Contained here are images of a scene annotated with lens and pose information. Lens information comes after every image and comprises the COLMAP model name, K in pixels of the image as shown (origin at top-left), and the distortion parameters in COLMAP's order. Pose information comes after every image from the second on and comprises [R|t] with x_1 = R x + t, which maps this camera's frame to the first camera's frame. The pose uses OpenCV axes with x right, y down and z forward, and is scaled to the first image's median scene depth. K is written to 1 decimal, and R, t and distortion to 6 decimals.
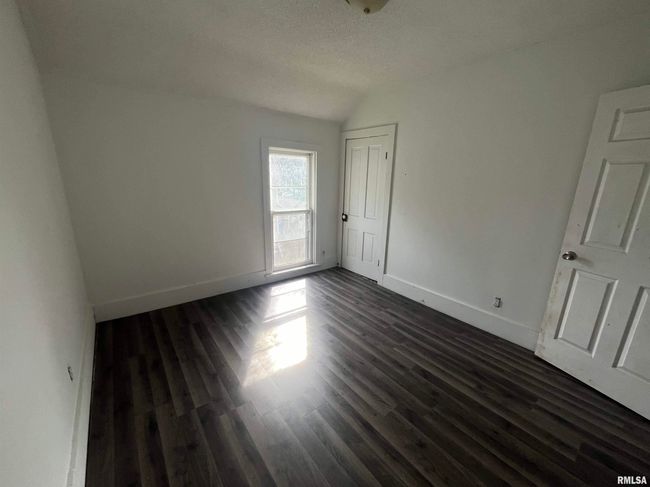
lens RADIAL K [[263.6, 0, 327.4], [0, 263.6, 244.4], [0, 0, 1]] dist [0.000416, -0.000698]
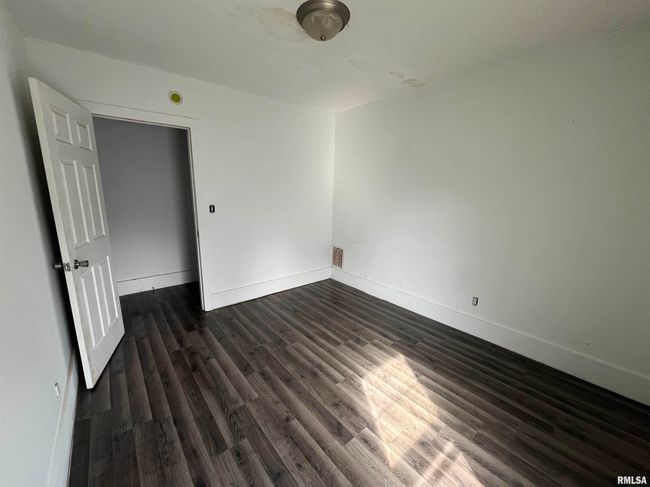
lens RADIAL K [[263.6, 0, 324.9], [0, 263.6, 245.4], [0, 0, 1]] dist [0.000416, -0.000698]
pose [[-0.998699, -0.038566, -0.033373, 0.085604], [-0.049401, 0.894099, 0.445137, -0.368979], [0.012672, 0.446207, -0.894840, 1.438637]]
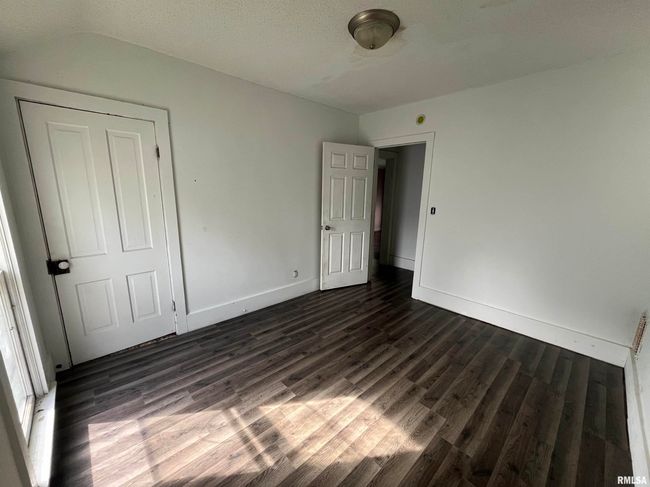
lens RADIAL K [[263.6, 0, 323.8], [0, 263.6, 244.1], [0, 0, 1]] dist [0.000416, -0.000698]
pose [[-0.080630, -0.233711, 0.968957, -0.706310], [0.226446, 0.942407, 0.246151, -0.246520], [-0.970681, 0.239264, -0.023063, 0.880380]]
